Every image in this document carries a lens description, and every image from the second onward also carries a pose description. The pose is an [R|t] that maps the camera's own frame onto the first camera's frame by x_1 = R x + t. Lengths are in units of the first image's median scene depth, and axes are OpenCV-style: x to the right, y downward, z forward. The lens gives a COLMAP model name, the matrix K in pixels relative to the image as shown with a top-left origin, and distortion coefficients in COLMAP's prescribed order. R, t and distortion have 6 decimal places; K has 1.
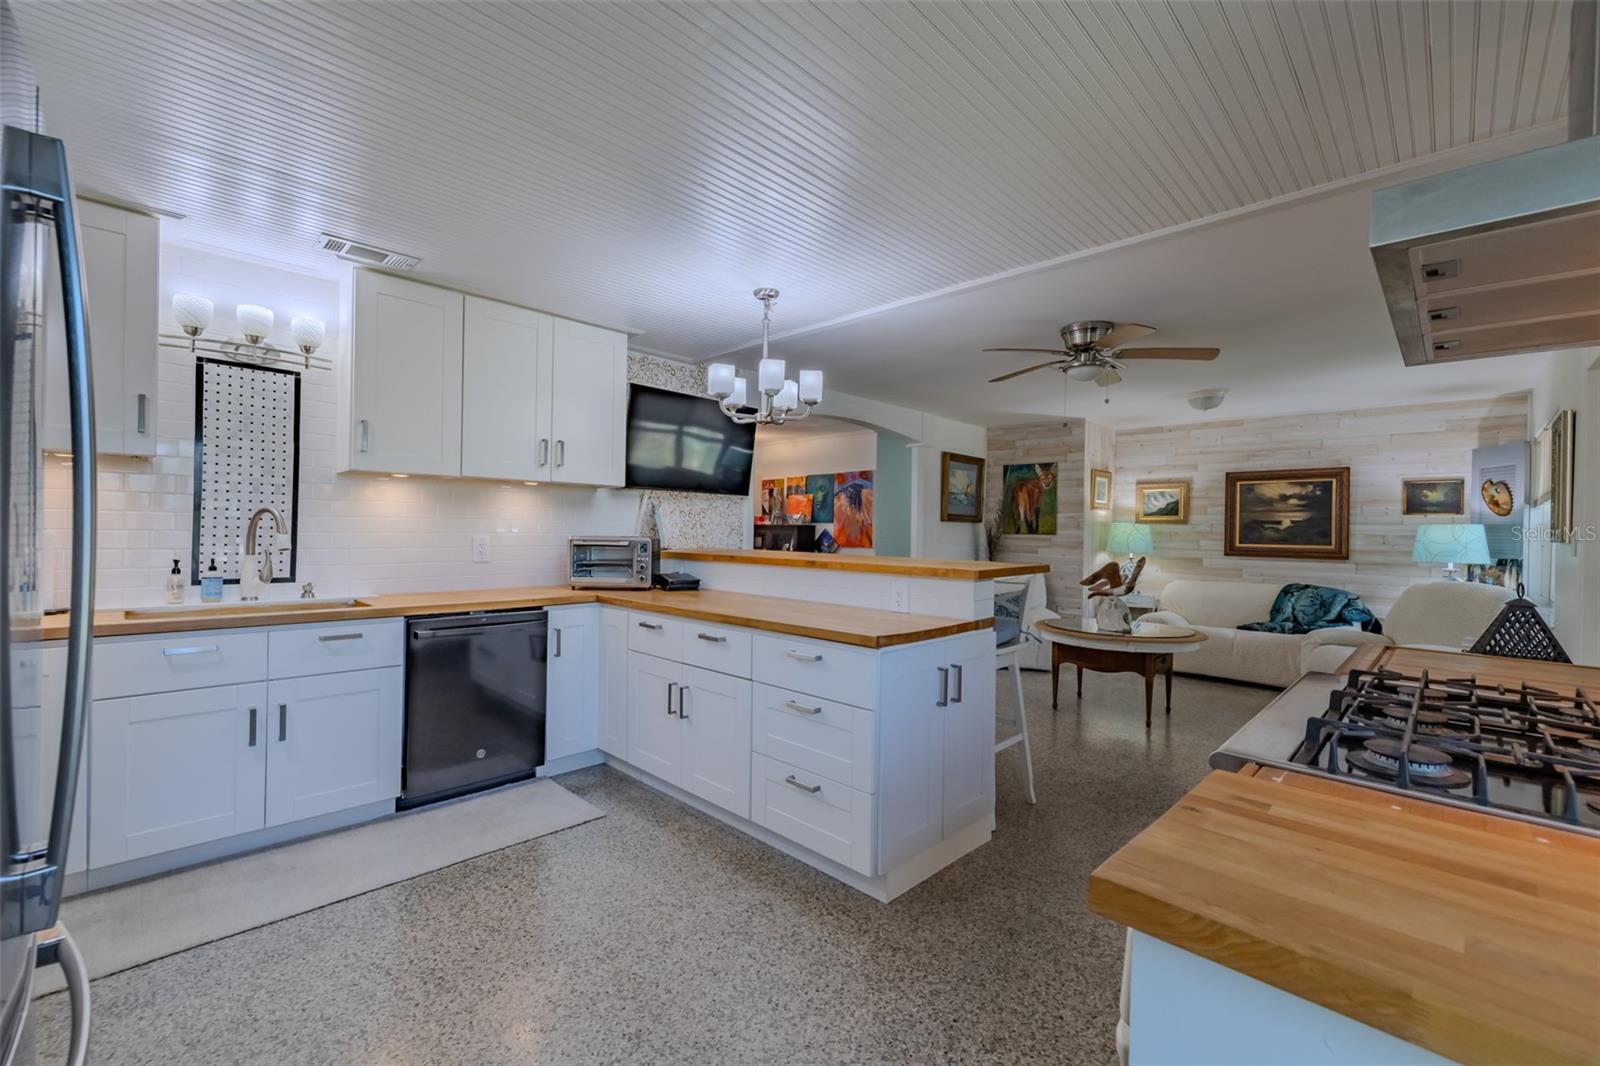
lens RADIAL K [[683.9, 0, 792.8], [0, 683.9, 529.3], [0, 0, 1]] dist [0.003840, 0.000976]
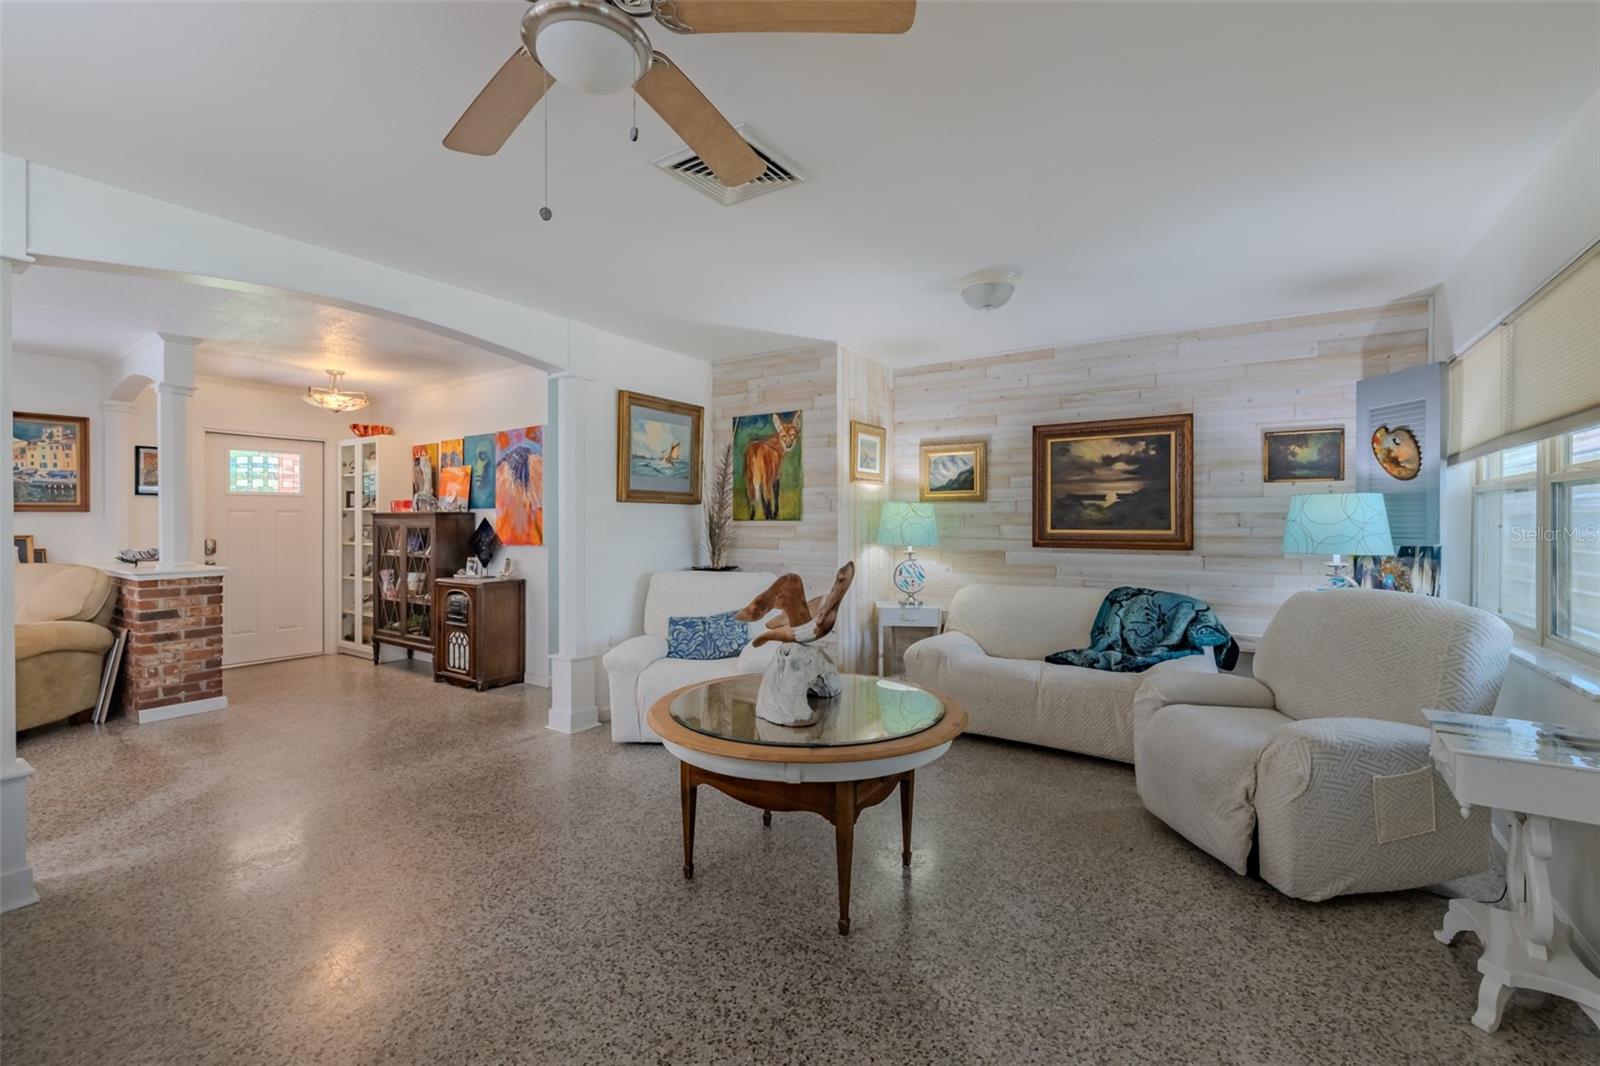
lens RADIAL K [[683.9, 0, 809.4], [0, 683.9, 522.4], [0, 0, 1]] dist [0.003840, 0.000976]
pose [[0.979843, -0.016253, 0.199106, 0.267604], [0.015544, 0.999866, 0.005123, 0.006642], [-0.199163, -0.001925, 0.979964, 0.362731]]
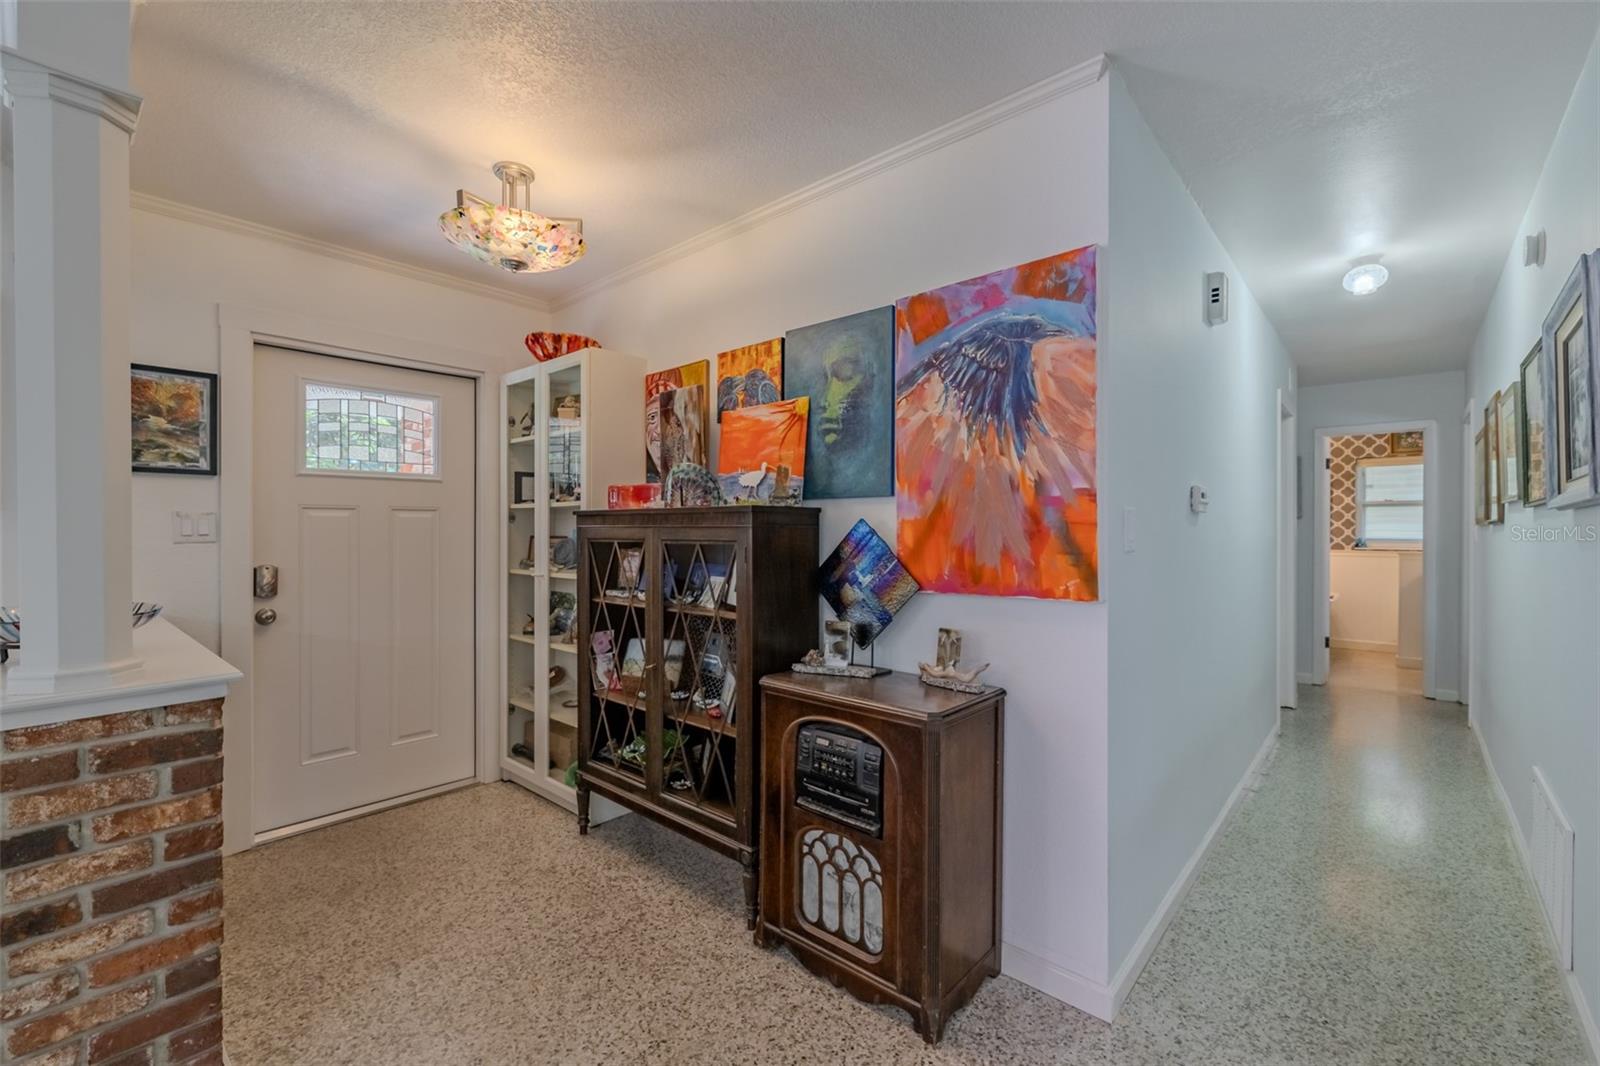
lens RADIAL K [[683.9, 0, 803.0], [0, 683.9, 534.5], [0, 0, 1]] dist [0.003840, 0.000976]
pose [[0.997986, -0.014553, 0.061744, 0.011255], [0.014133, 0.999874, 0.007234, 0.003233], [-0.061842, -0.006347, 0.998066, 0.900598]]
